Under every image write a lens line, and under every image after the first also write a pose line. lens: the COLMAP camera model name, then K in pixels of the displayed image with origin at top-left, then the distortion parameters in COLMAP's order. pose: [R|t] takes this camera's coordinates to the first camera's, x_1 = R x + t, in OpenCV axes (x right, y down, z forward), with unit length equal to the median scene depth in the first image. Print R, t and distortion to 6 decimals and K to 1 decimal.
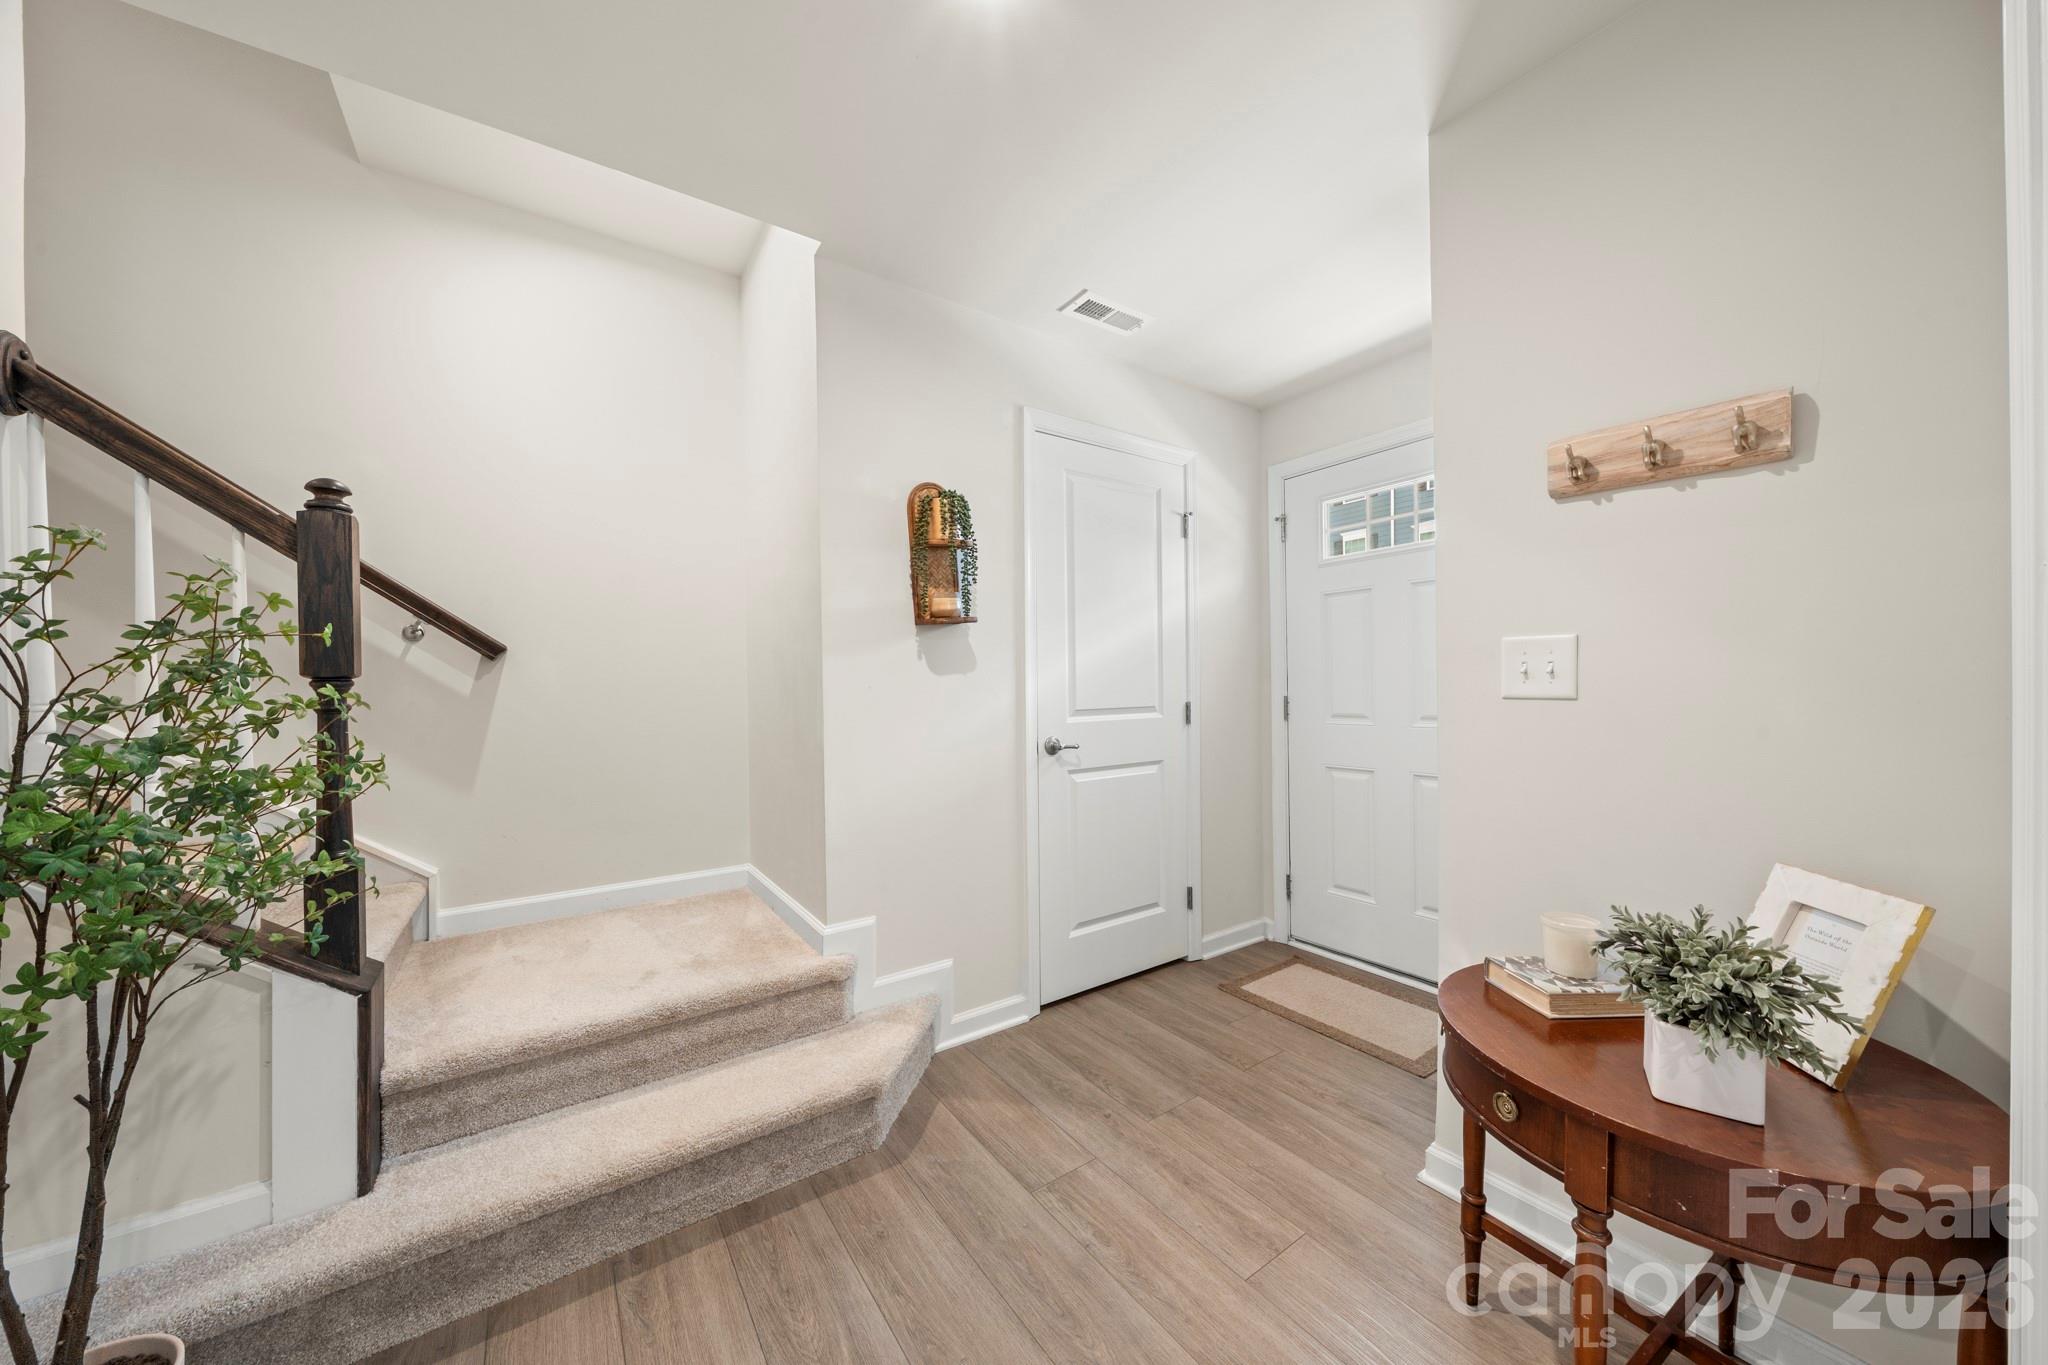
lens RADIAL K [[691.9, 0, 1014.0], [0, 691.9, 687.1], [0, 0, 1]] dist [-0.002054, -0.000051]
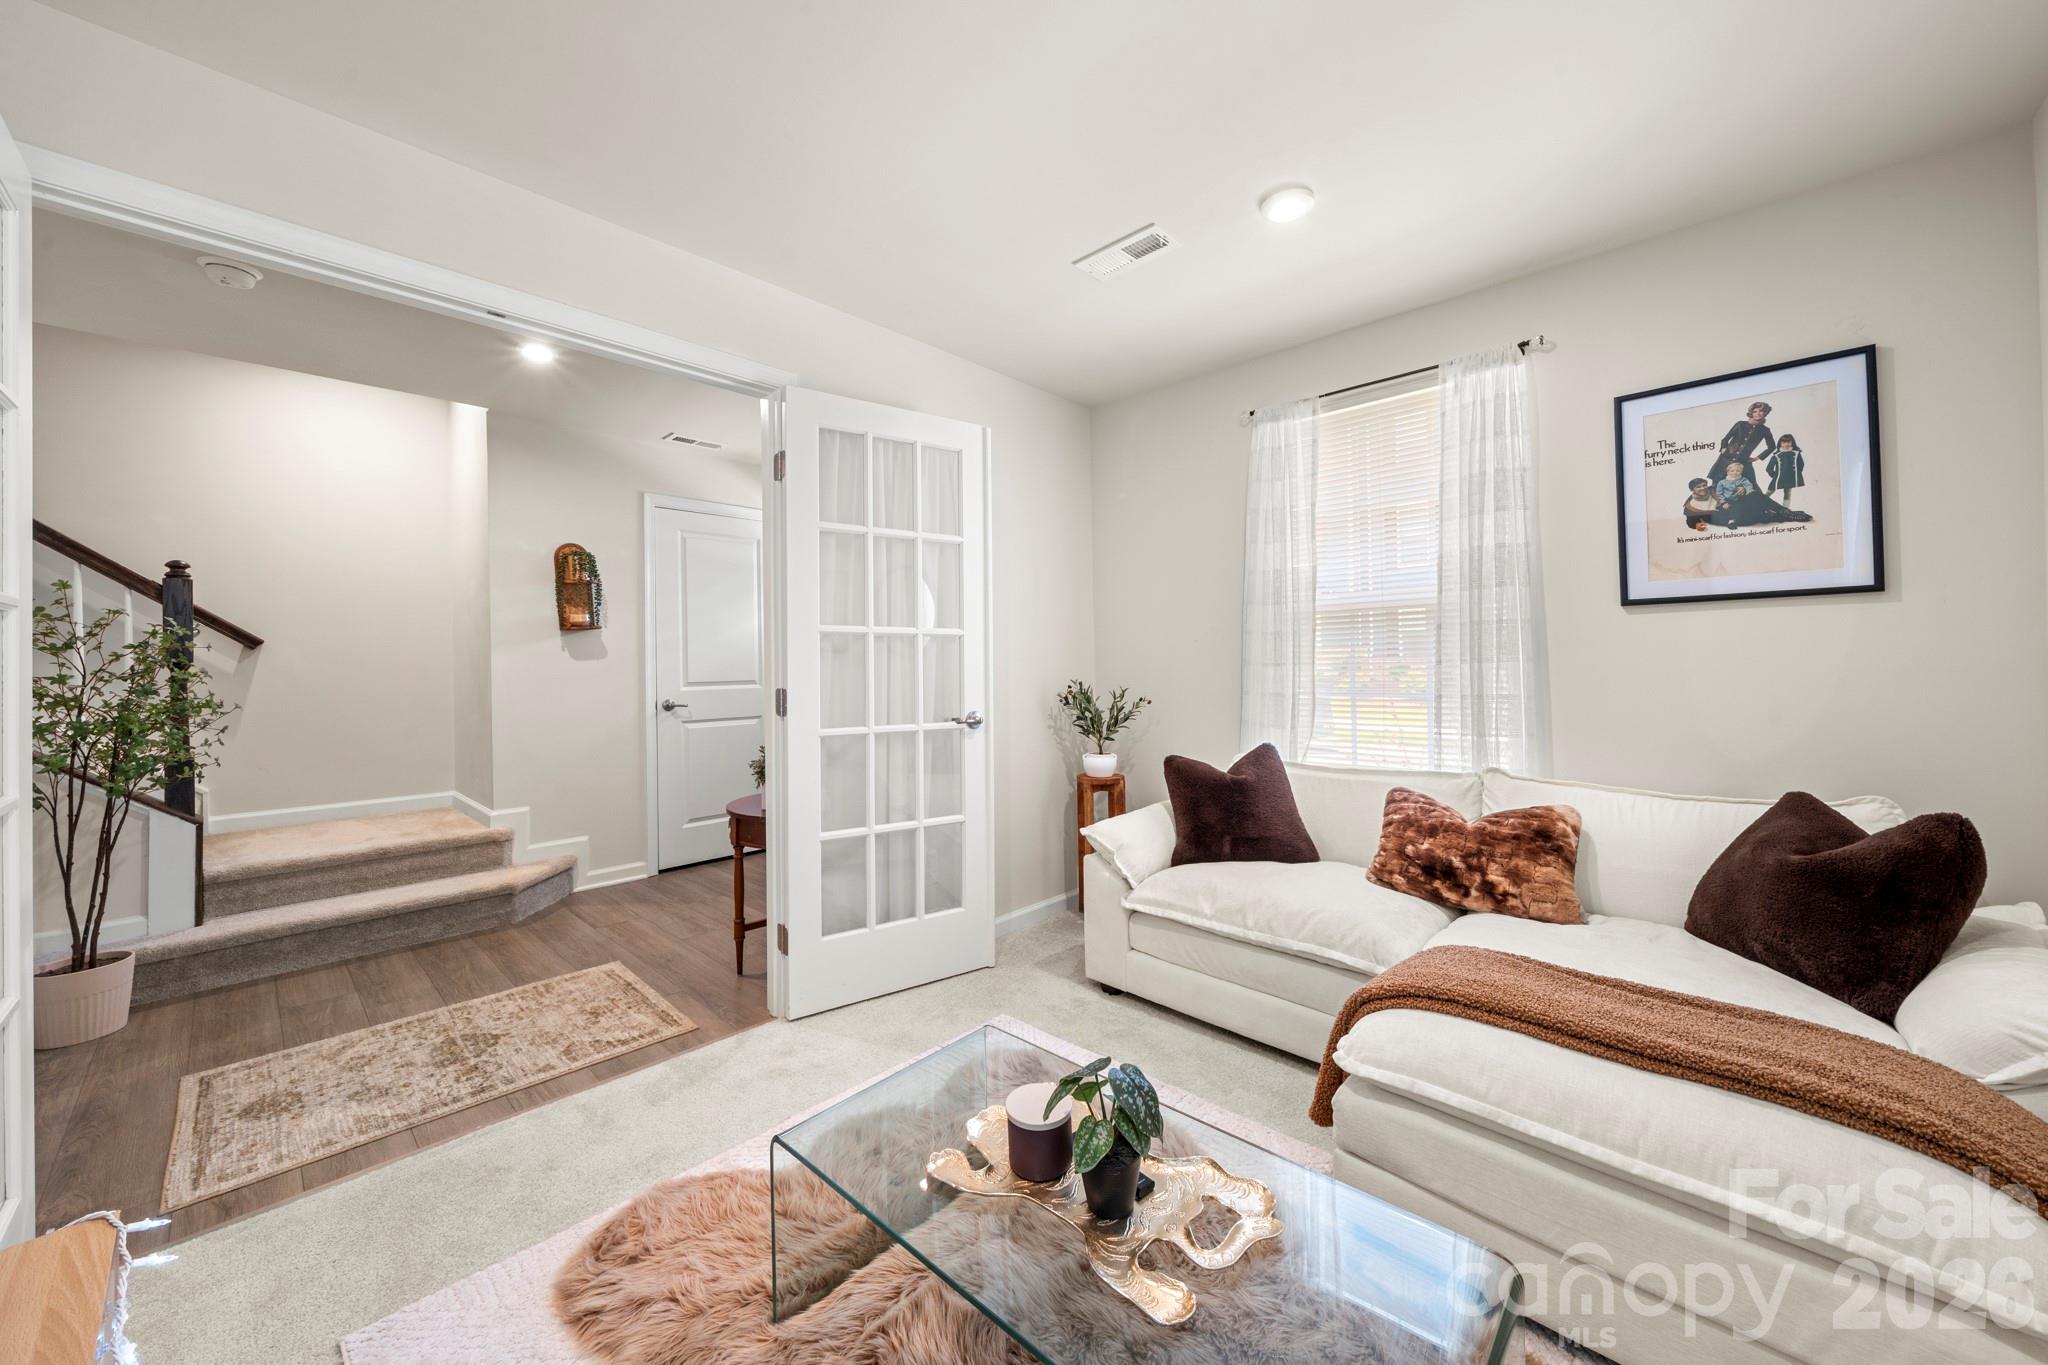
lens RADIAL K [[755.1, 0, 1017.3], [0, 755.1, 663.8], [0, 0, 1]] dist [-0.000867, -0.000229]
pose [[0.978237, 0.003236, 0.207463, 0.699545], [-0.002473, 0.999989, -0.003936, -0.007093], [-0.207474, 0.003338, 0.978235, -1.247093]]
